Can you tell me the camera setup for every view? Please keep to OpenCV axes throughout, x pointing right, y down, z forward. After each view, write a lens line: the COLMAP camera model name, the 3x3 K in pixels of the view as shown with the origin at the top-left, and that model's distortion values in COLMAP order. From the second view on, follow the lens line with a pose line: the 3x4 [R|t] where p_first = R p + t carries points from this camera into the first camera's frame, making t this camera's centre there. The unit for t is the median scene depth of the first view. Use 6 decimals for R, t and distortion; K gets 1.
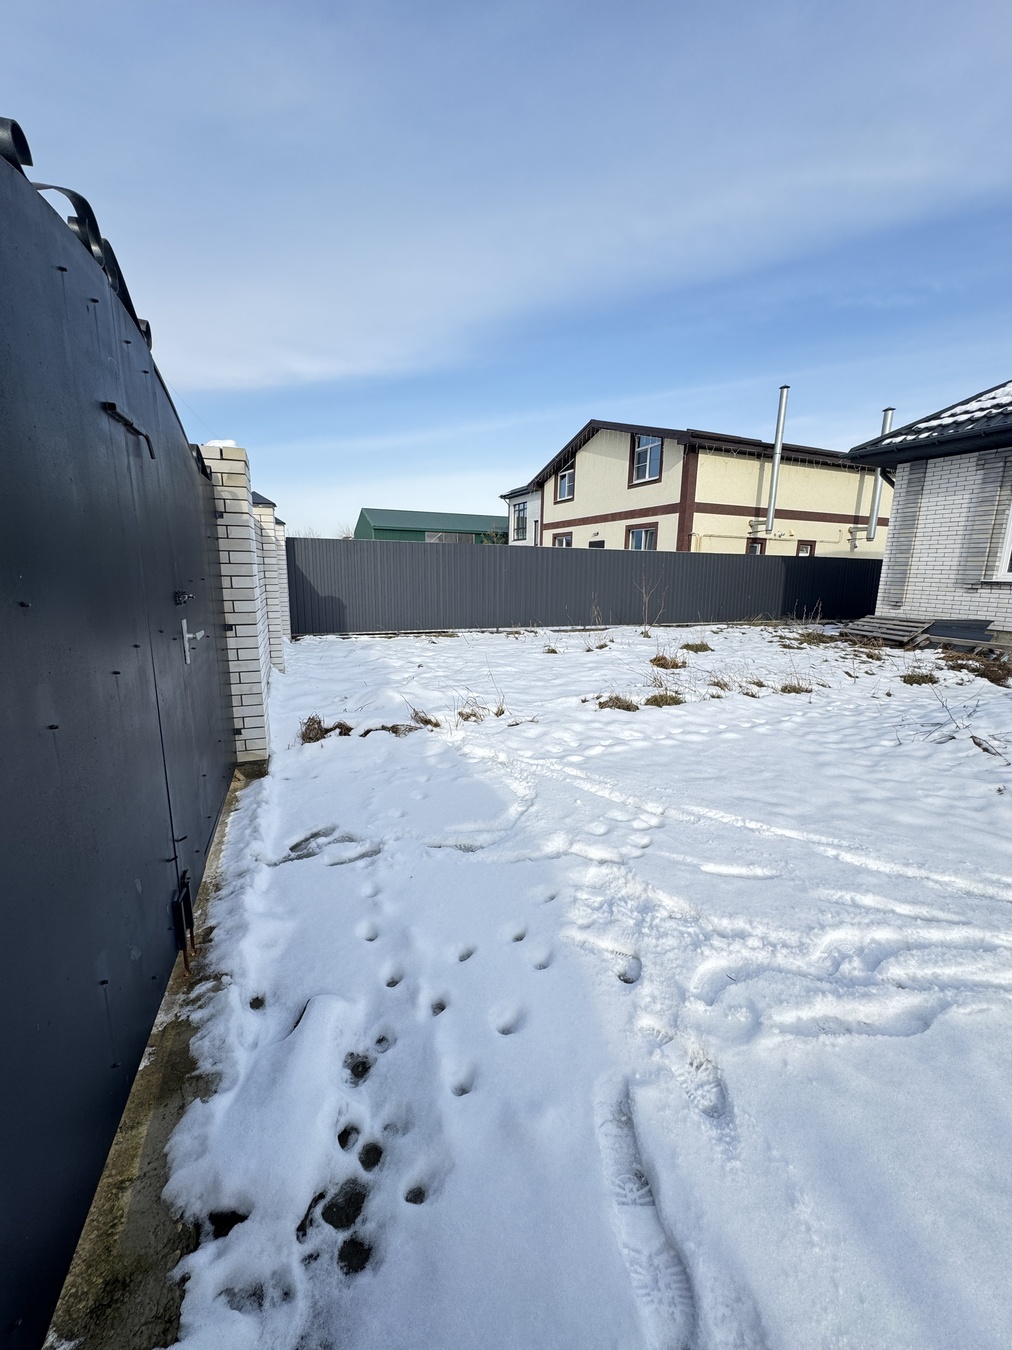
lens RADIAL K [[536.1, 0, 506.4], [0, 536.1, 673.4], [0, 0, 1]] dist [-0.002114, 0.000752]
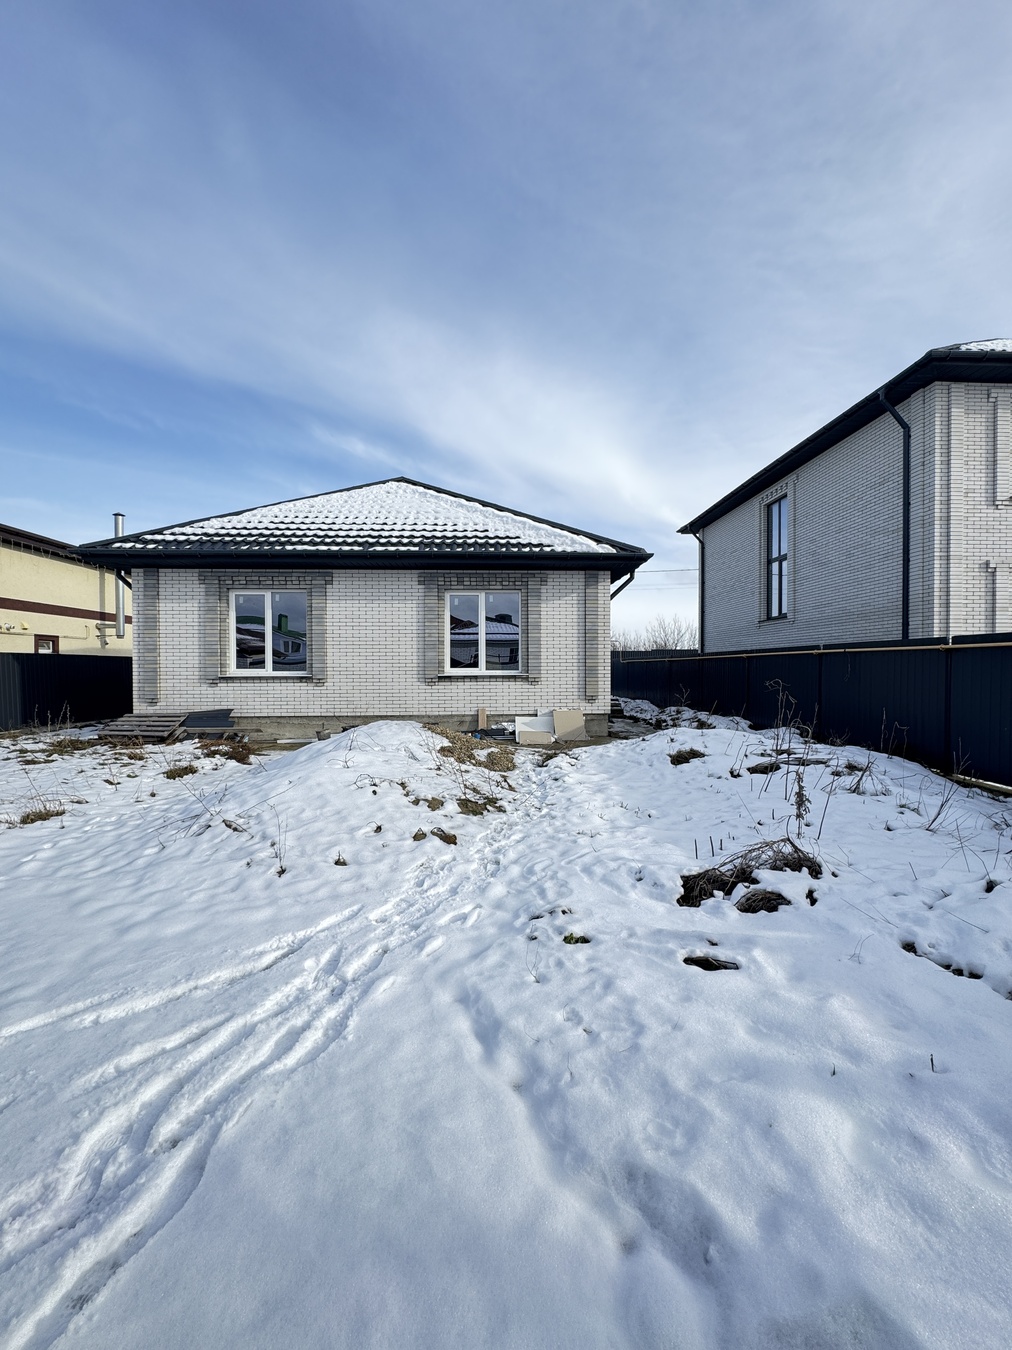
lens RADIAL K [[536.1, 0, 506.4], [0, 536.1, 673.4], [0, 0, 1]] dist [-0.002114, 0.000752]
pose [[0.363450, -0.029835, 0.931136, 0.031105], [0.189954, 0.980863, -0.042717, -0.012073], [-0.912043, 0.192399, 0.362162, 0.002361]]
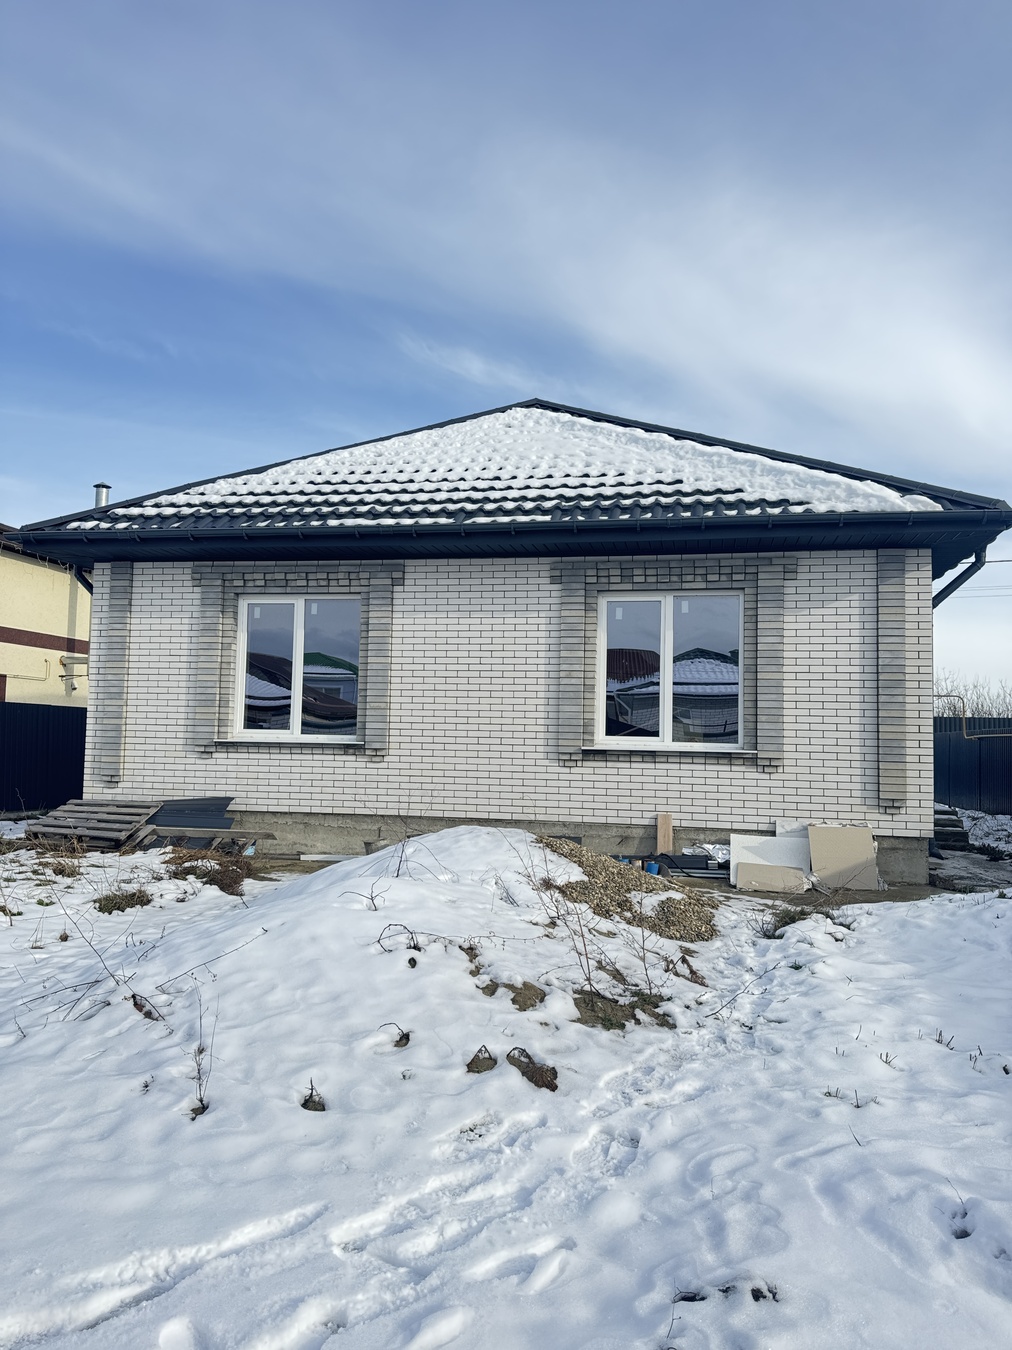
lens RADIAL K [[949.3, 0, 504.1], [0, 949.3, 677.6], [0, 0, 1]] dist [0.062775, -0.073876]
pose [[0.577343, 0.049906, 0.814975, 0.117992], [0.146666, 0.975557, -0.163641, 0.004603], [-0.803221, 0.214006, 0.555912, -0.001926]]
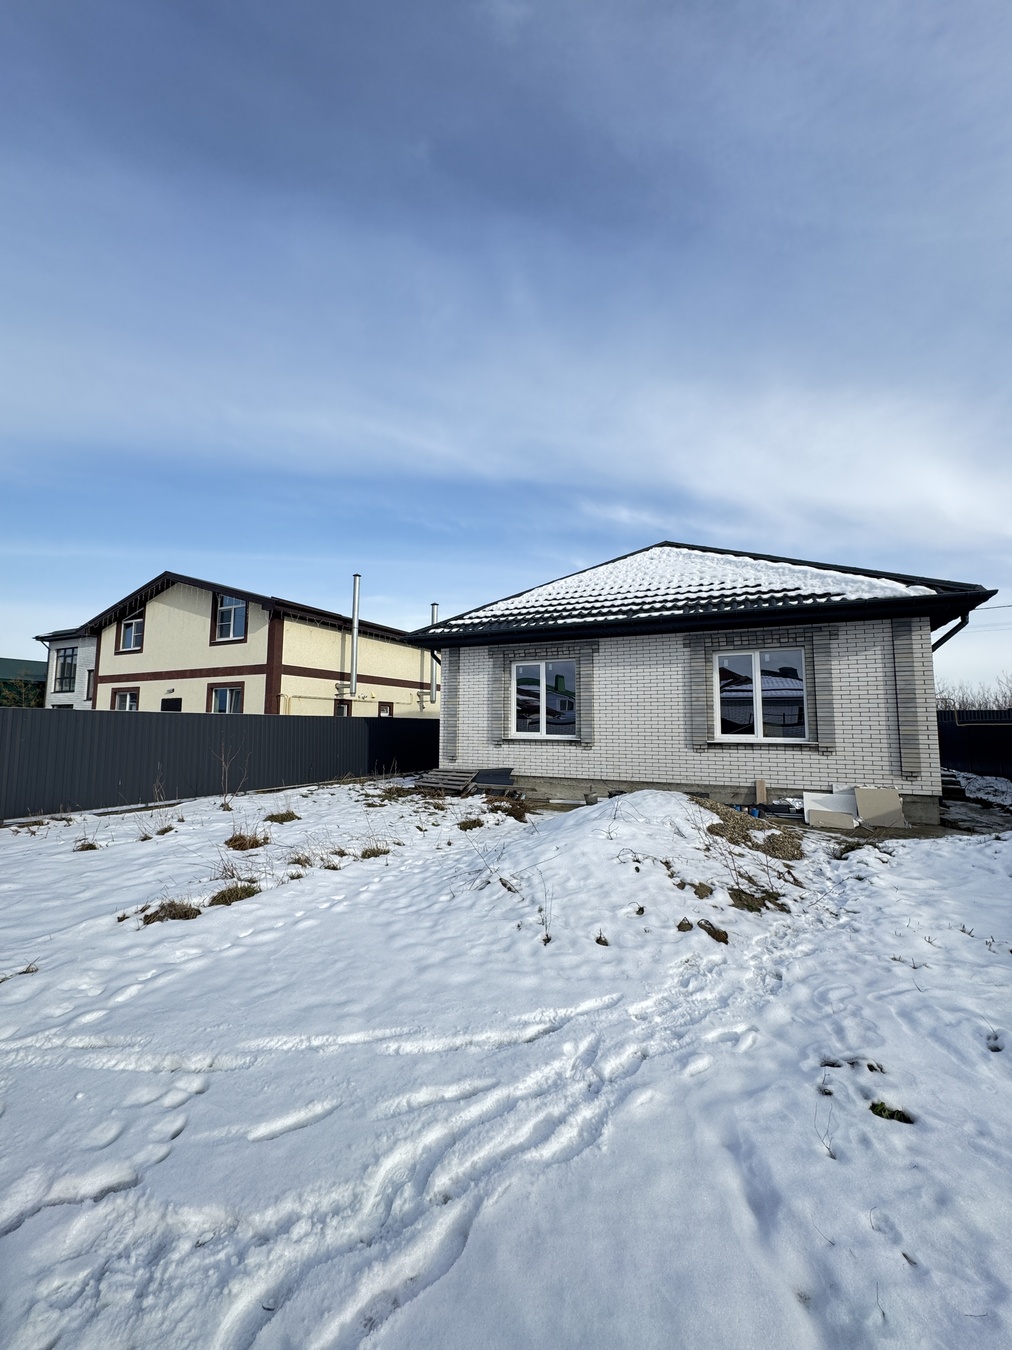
lens RADIAL K [[536.1, 0, 506.4], [0, 536.1, 673.4], [0, 0, 1]] dist [-0.002114, 0.000752]
pose [[0.759155, 0.049105, 0.649055, 0.033208], [0.133874, 0.964053, -0.229519, -0.027903], [-0.636994, 0.261132, 0.725292, -0.011150]]
